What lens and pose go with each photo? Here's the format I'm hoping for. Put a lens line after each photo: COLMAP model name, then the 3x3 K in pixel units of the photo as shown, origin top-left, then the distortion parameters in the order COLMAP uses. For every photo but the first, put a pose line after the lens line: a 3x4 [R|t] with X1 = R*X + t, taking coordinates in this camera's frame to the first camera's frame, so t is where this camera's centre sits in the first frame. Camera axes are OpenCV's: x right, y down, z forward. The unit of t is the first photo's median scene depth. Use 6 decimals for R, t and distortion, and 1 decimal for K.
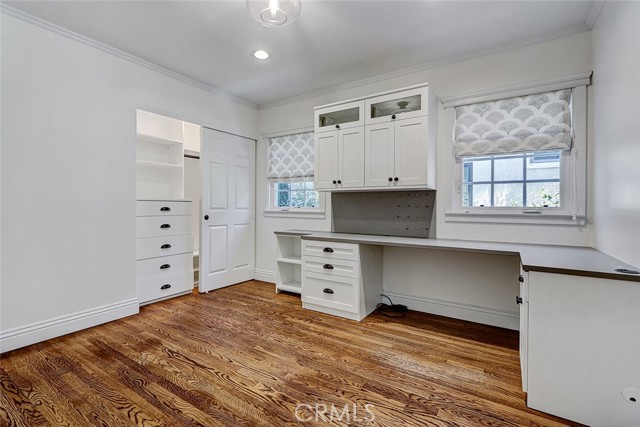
lens RADIAL K [[295.8, 0, 319.3], [0, 295.8, 203.1], [0, 0, 1]] dist [0.001543, 0.000047]
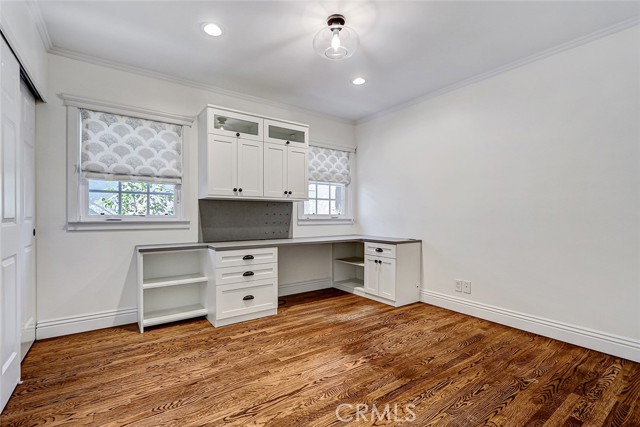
lens RADIAL K [[292.2, 0, 315.2], [0, 292.2, 212.0], [0, 0, 1]] dist [0.000744, -0.000508]
pose [[0.371477, 0.004759, 0.928430, -0.842068], [-0.010480, 0.999945, -0.000932, 0.001453], [-0.928383, -0.009383, 0.371507, 0.430211]]
